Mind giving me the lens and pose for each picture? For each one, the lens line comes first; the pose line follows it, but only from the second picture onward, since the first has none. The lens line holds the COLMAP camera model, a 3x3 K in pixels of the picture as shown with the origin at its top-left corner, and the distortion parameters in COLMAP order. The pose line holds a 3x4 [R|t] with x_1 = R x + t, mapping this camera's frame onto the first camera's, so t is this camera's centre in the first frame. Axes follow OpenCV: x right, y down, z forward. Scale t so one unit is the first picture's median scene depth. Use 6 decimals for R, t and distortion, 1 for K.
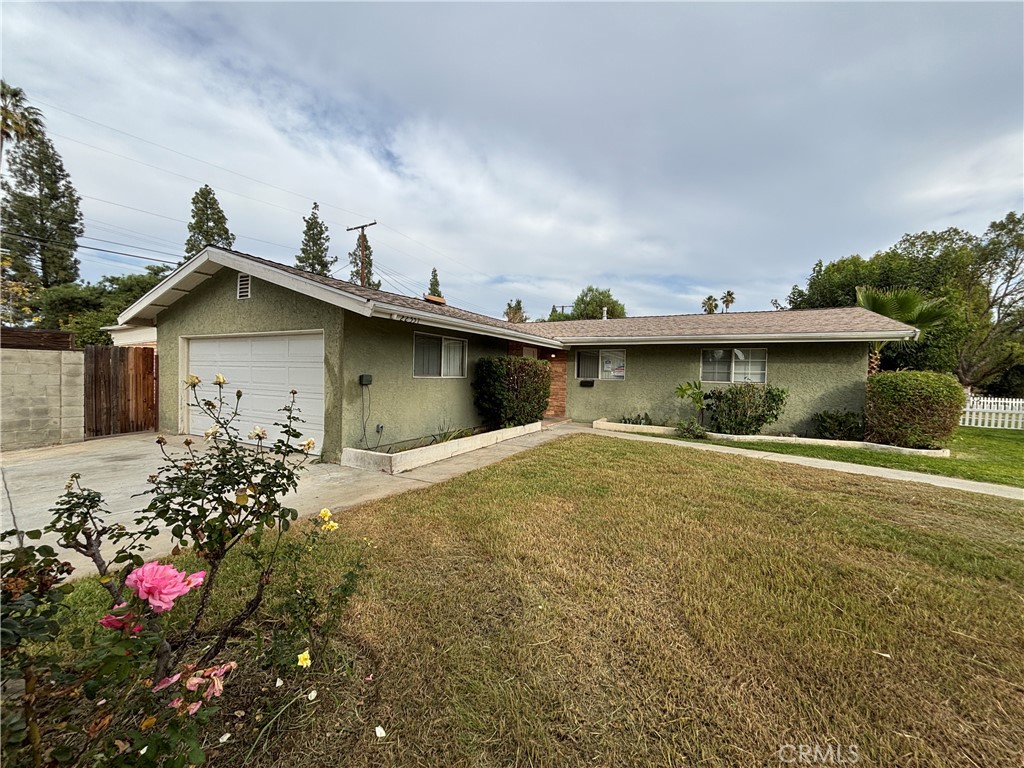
lens RADIAL K [[412.6, 0, 519.2], [0, 412.6, 378.9], [0, 0, 1]] dist [0.000643, 0.000339]
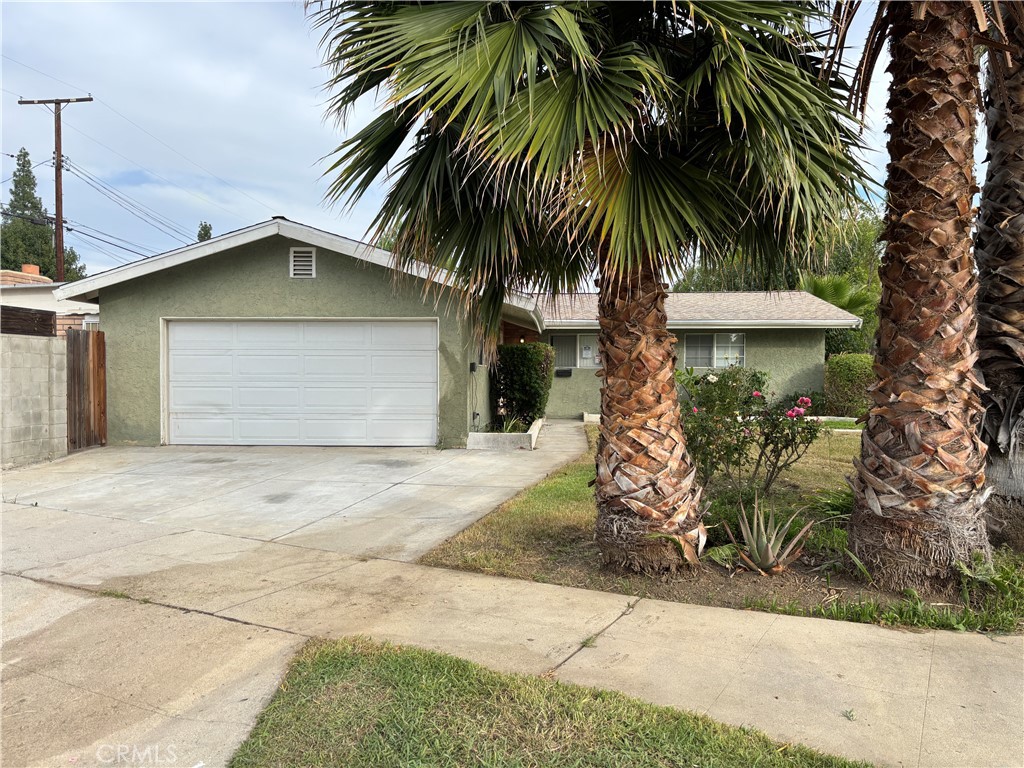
lens RADIAL K [[760.7, 0, 536.5], [0, 760.7, 364.8], [0, 0, 1]] dist [0.043442, 0.005008]
pose [[0.907501, -0.015395, 0.419768, -0.542036], [0.023243, 0.999637, -0.013588, 0.014310], [-0.419406, 0.022088, 0.907530, -0.406112]]
